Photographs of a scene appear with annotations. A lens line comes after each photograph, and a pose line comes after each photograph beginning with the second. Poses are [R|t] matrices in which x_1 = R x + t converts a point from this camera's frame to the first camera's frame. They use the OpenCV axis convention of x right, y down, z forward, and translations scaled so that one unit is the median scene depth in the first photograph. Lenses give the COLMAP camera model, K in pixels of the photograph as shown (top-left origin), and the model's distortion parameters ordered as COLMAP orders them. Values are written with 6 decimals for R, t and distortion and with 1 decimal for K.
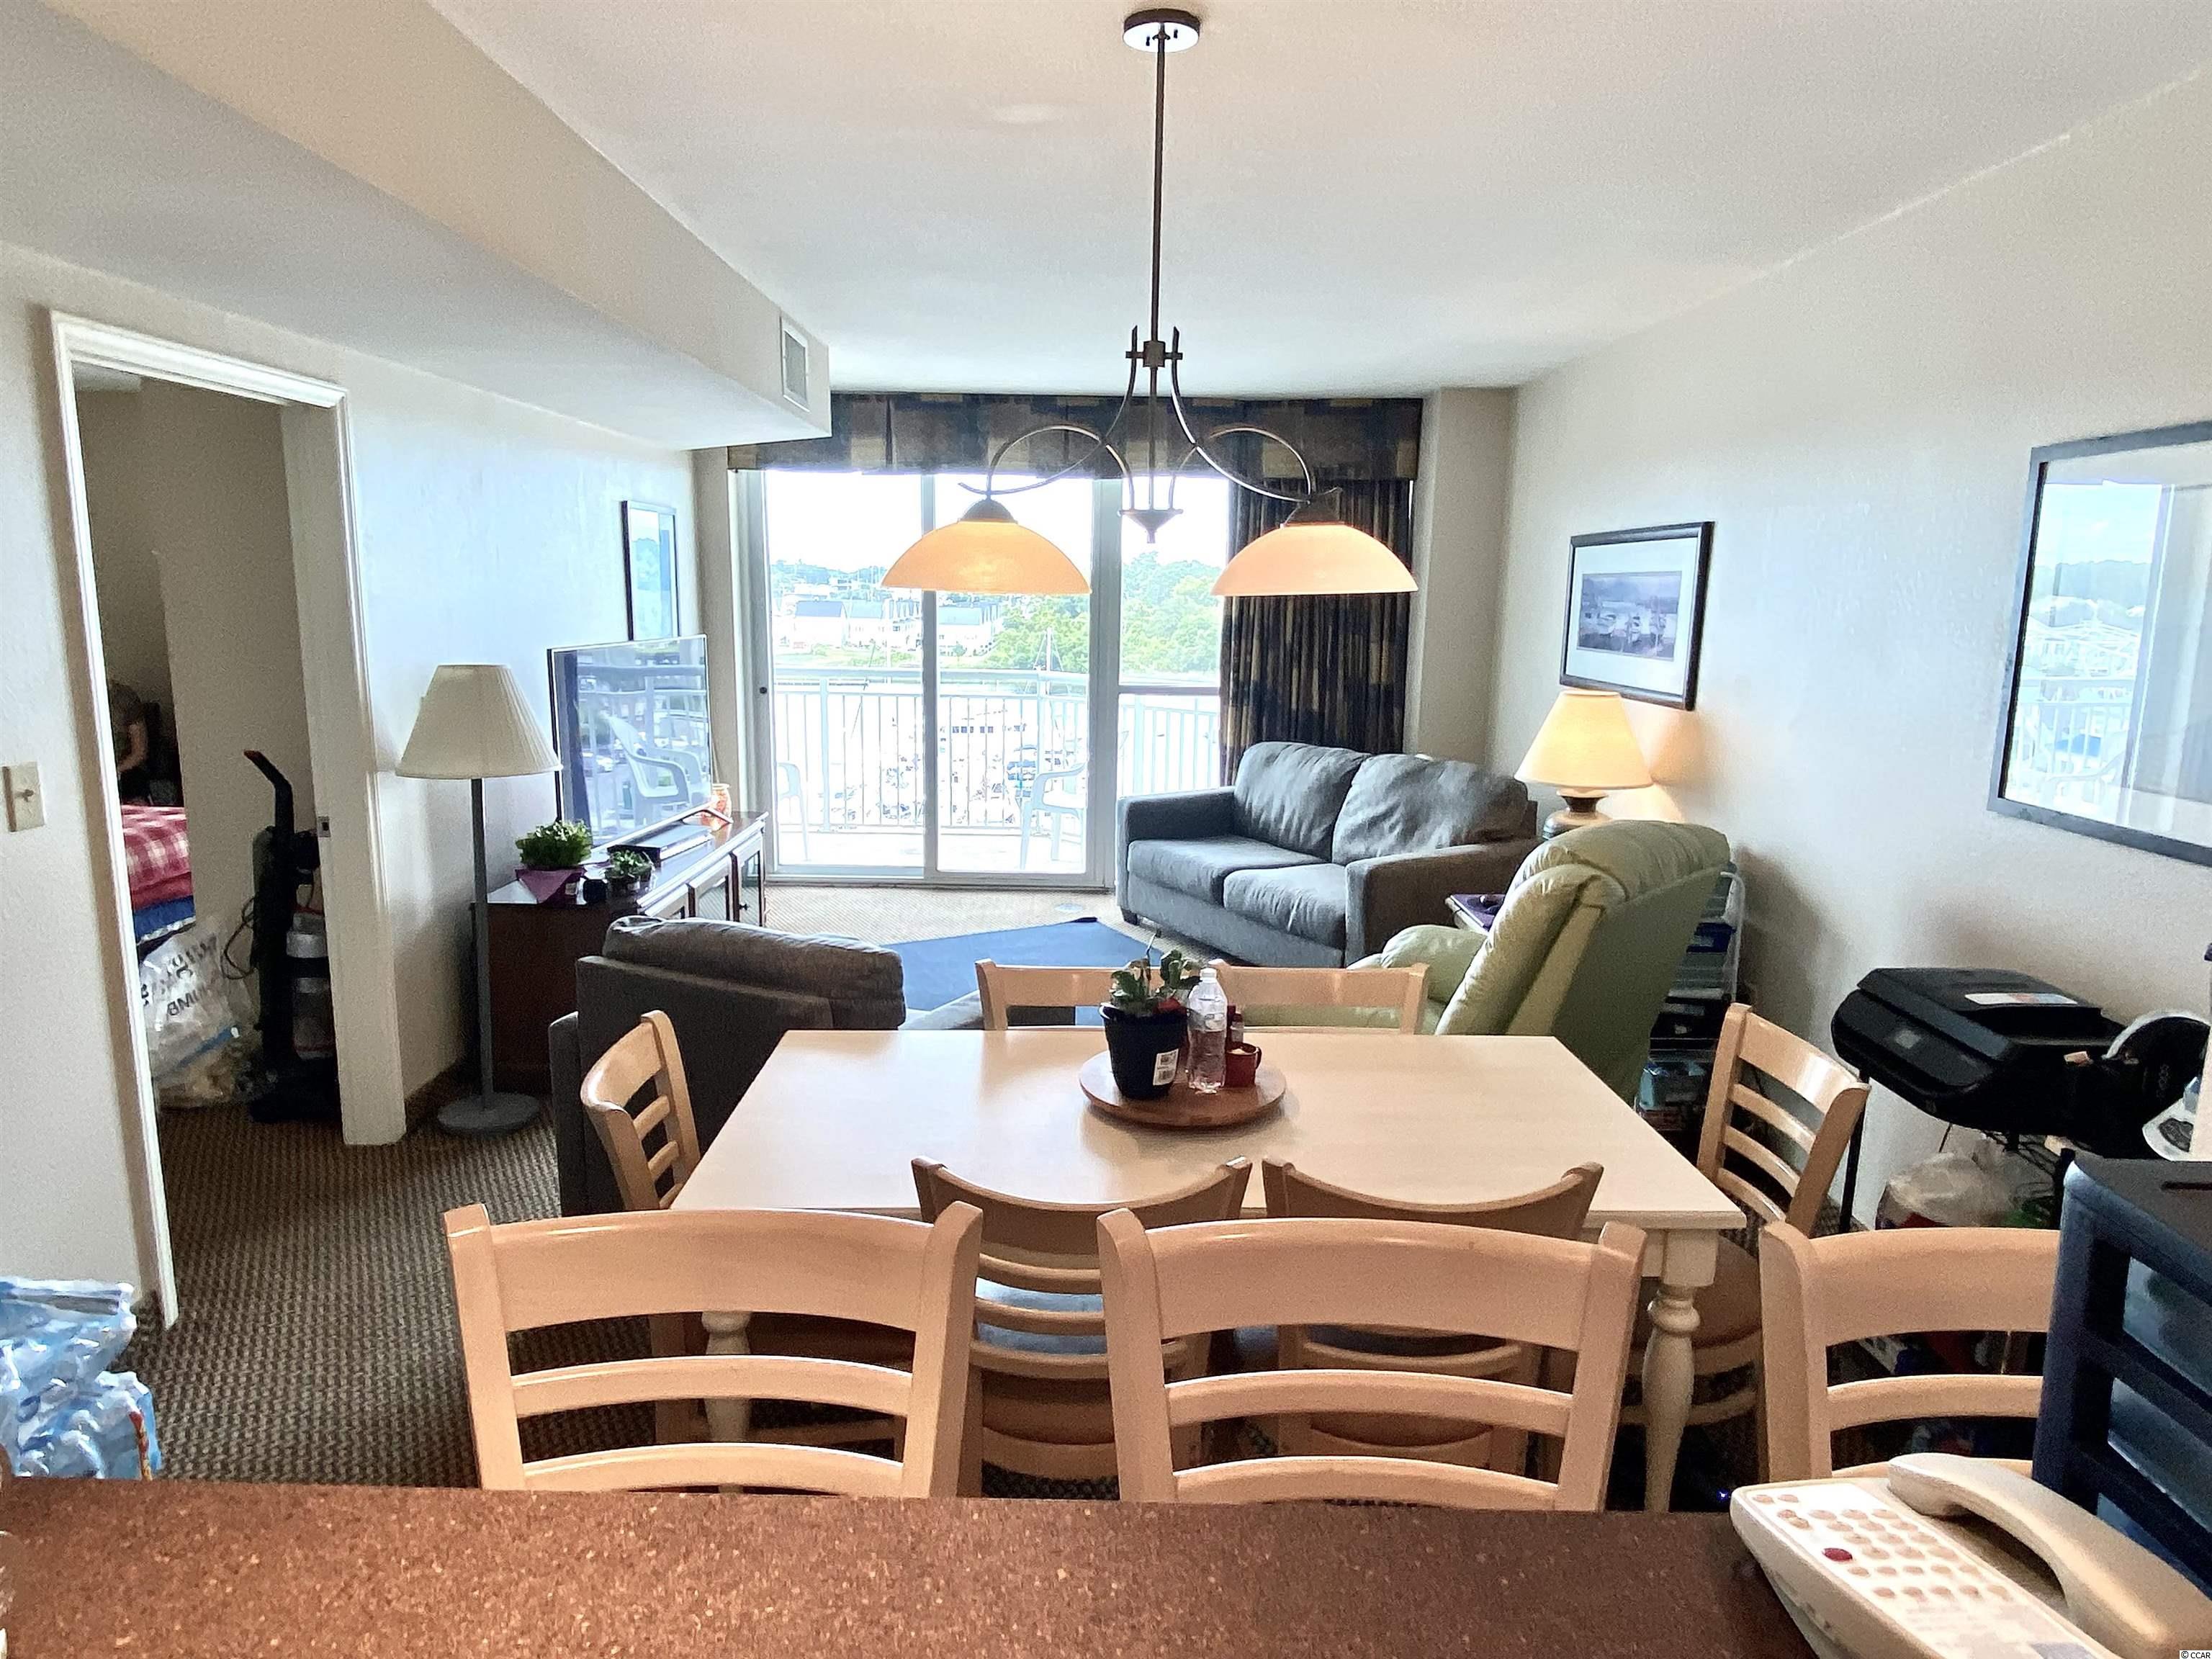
lens RADIAL K [[1345.8, 0, 1111.3], [0, 1345.8, 833.2], [0, 0, 1]] dist [0.059225, 0.000506]
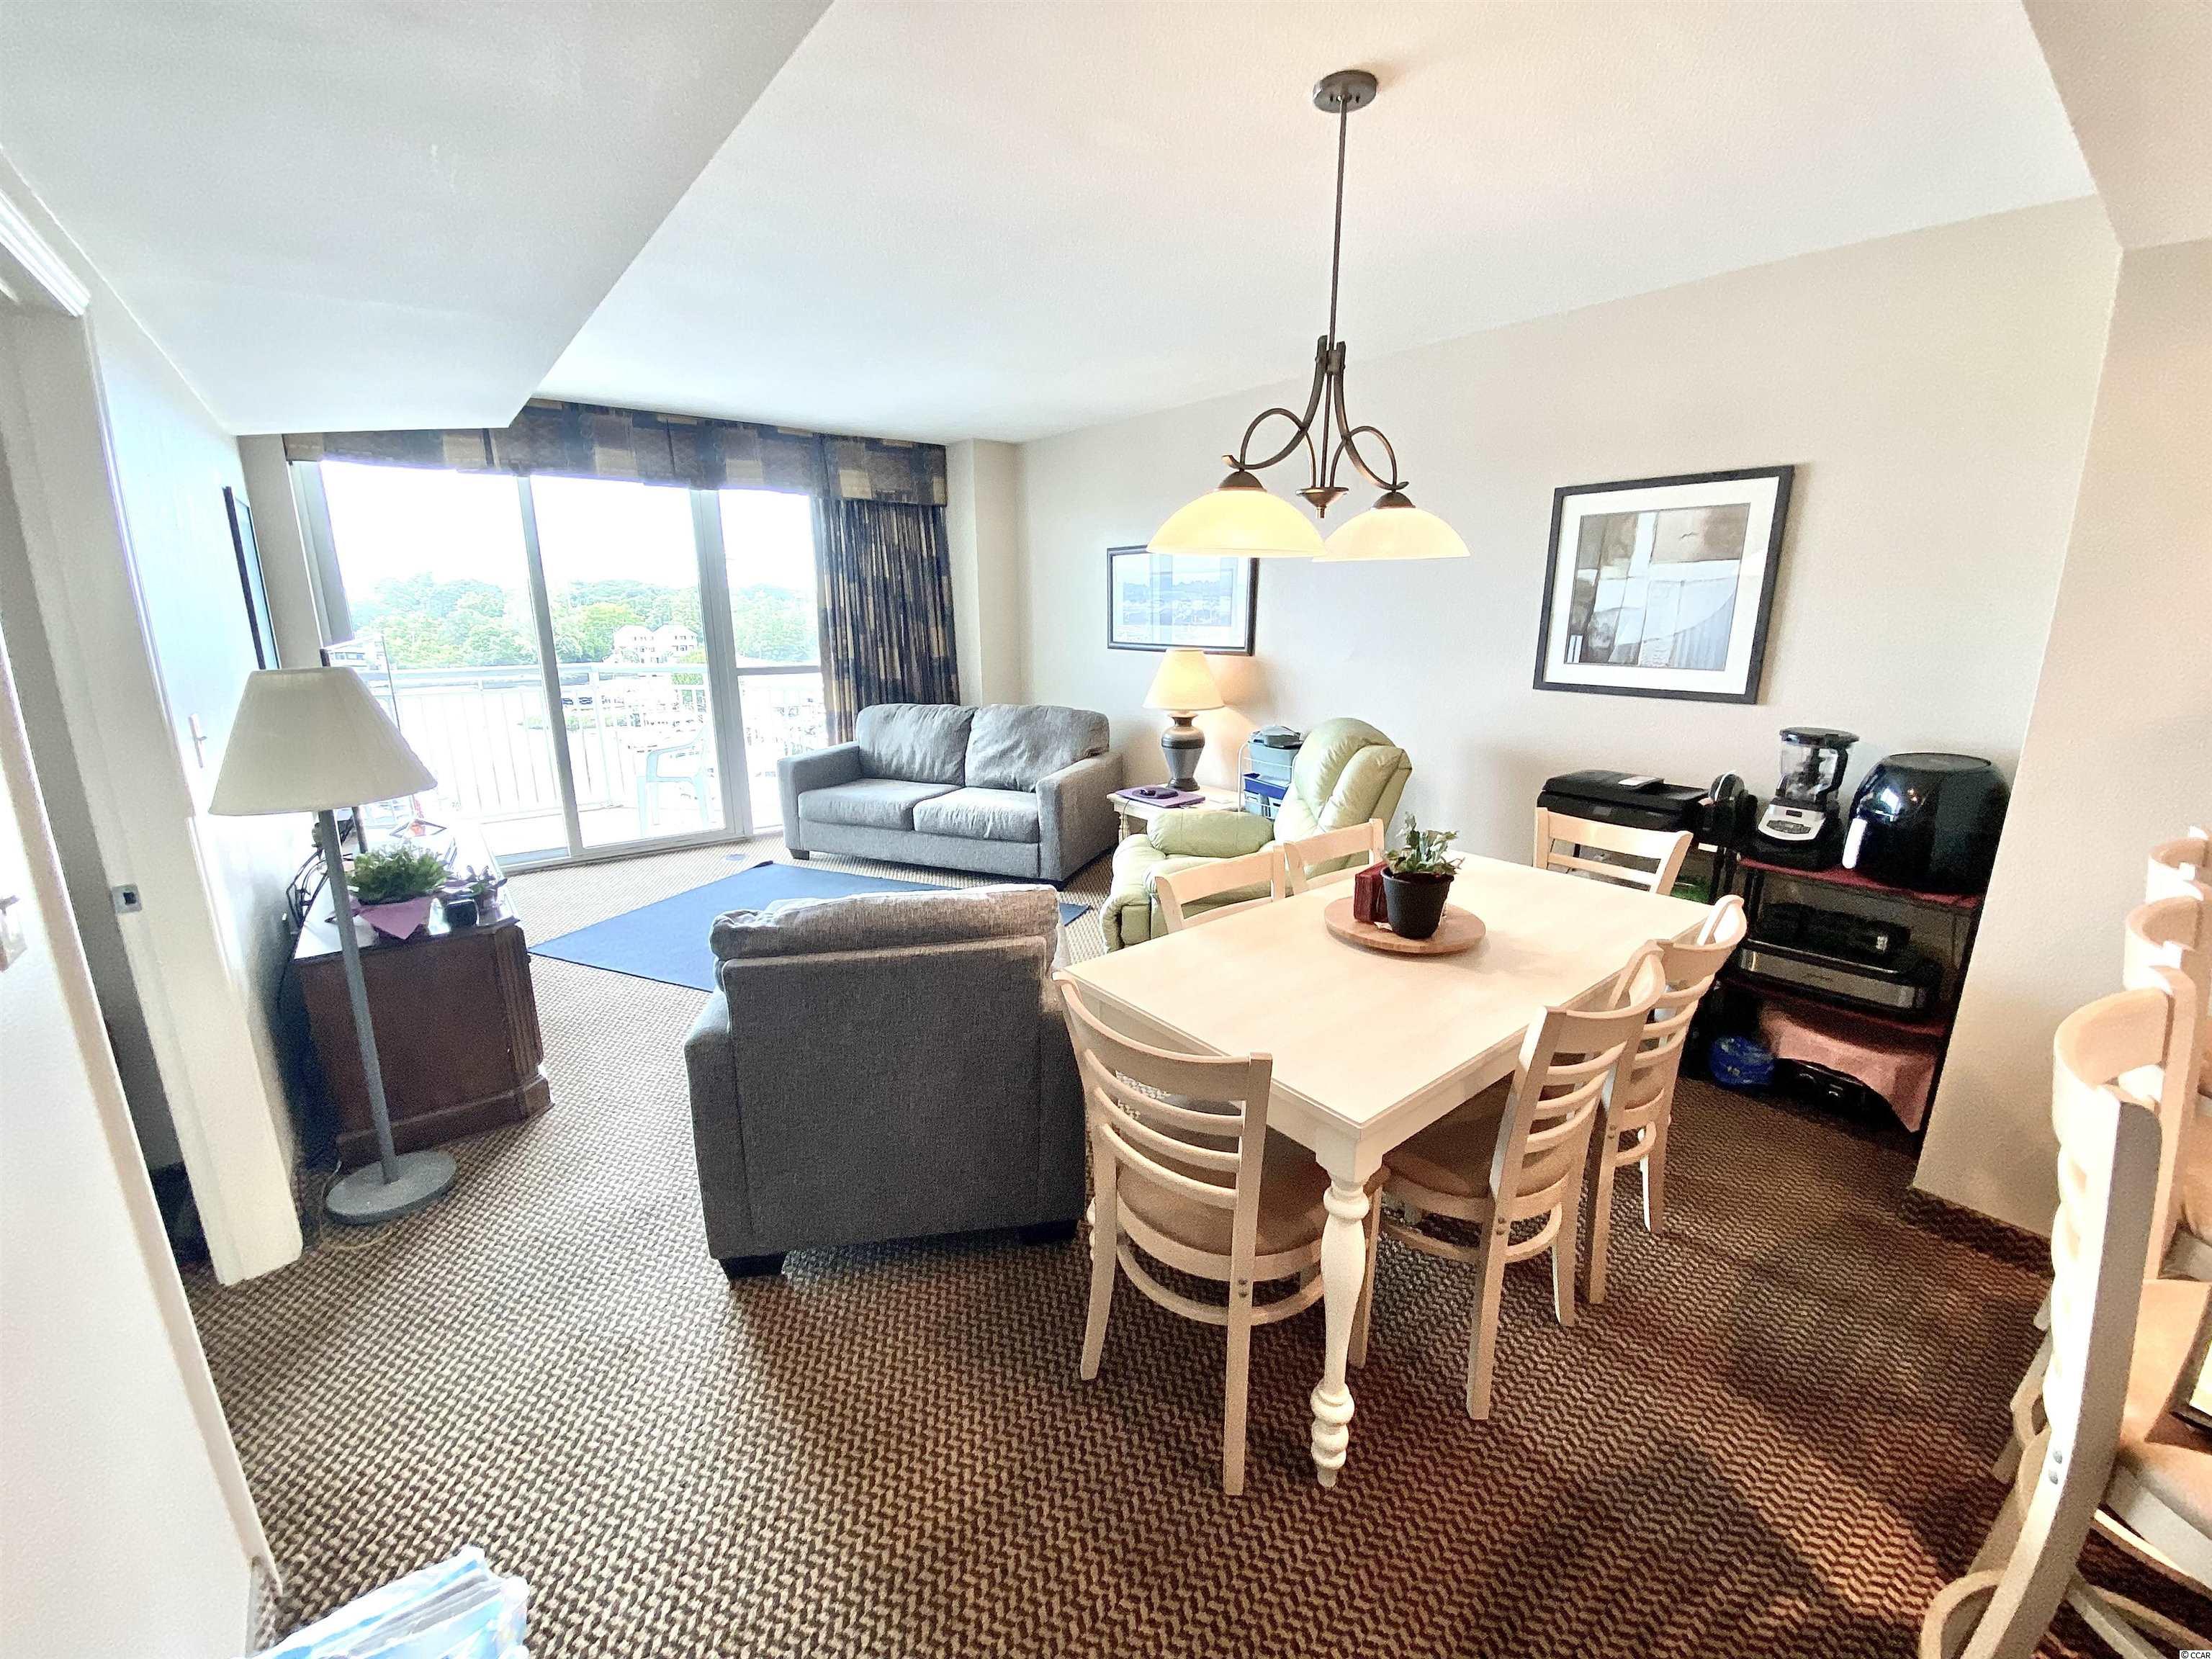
lens RADIAL K [[904.2, 0, 1108.2], [0, 904.2, 831.2], [0, 0, 1]] dist [0.049910, -0.035036]
pose [[0.792460, -0.165488, 0.587044, -0.248678], [0.124494, 0.986112, 0.109929, -0.016174], [-0.597083, -0.014031, 0.802056, 0.157351]]
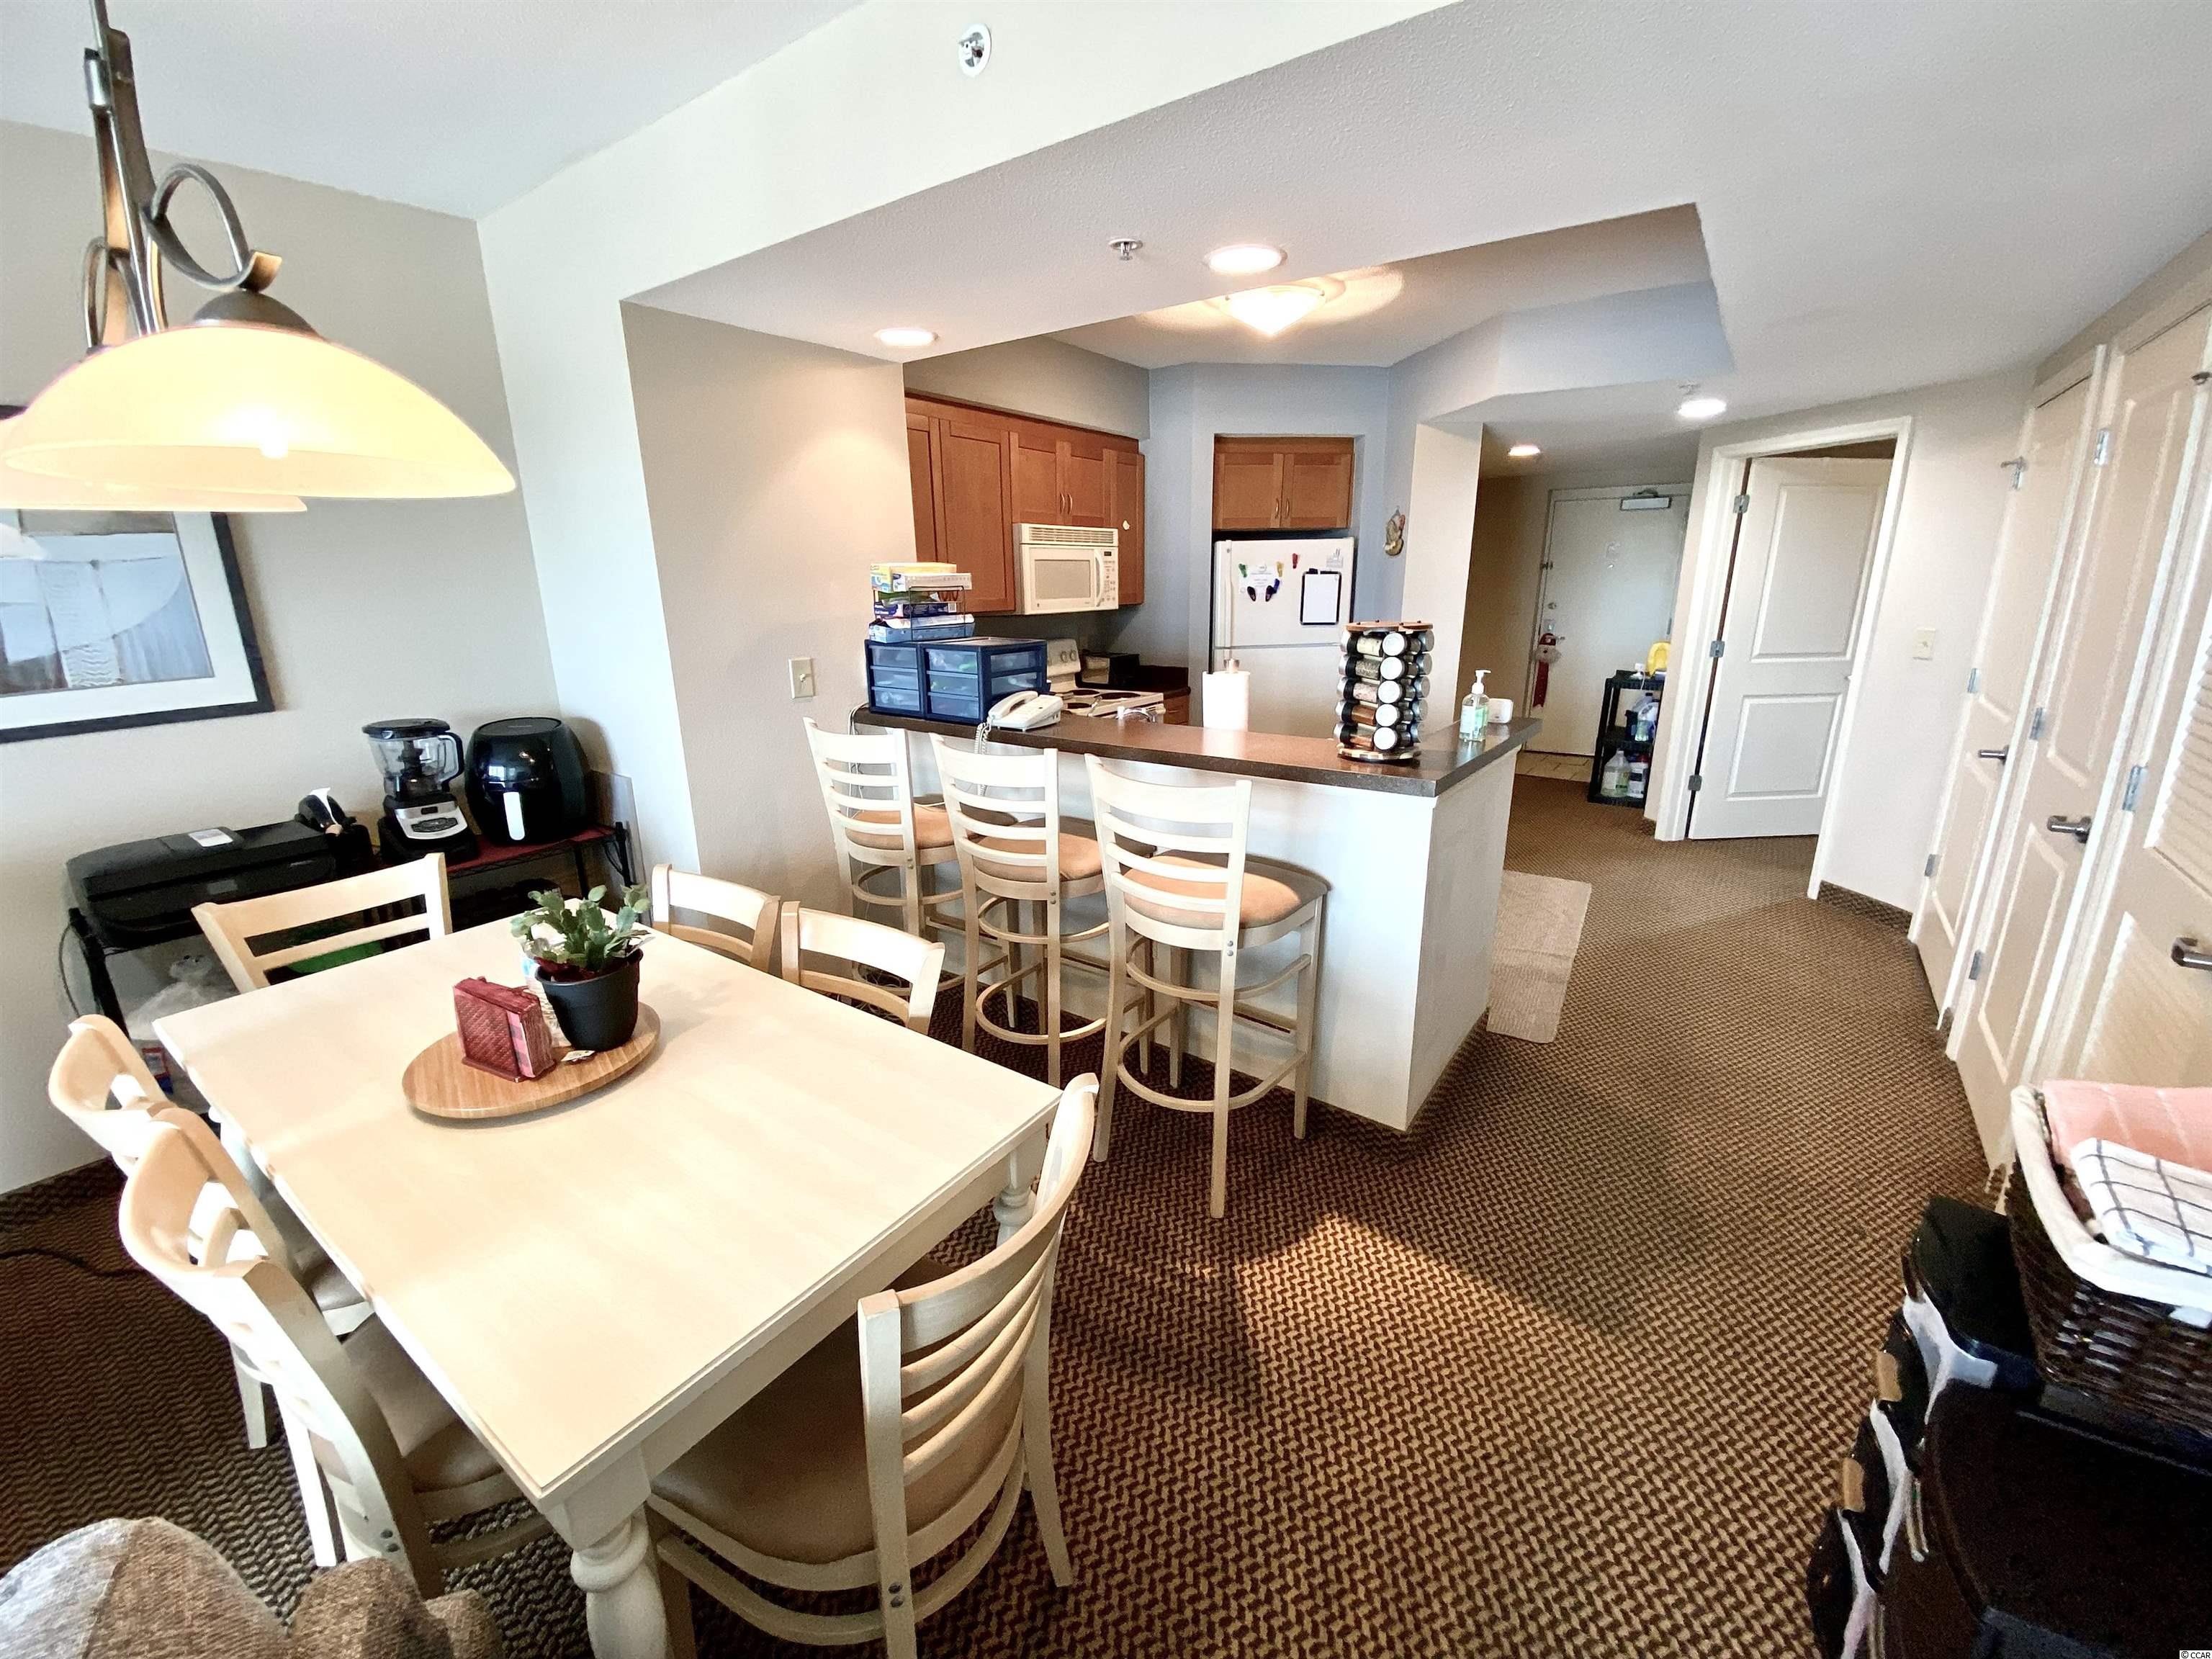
lens RADIAL K [[904.2, 0, 1108.2], [0, 904.2, 831.2], [0, 0, 1]] dist [0.049910, -0.035036]
pose [[-0.810017, -0.169142, 0.561484, -0.208465], [0.101439, 0.902648, 0.418254, -0.063216], [-0.577567, 0.395749, -0.714003, 0.413059]]
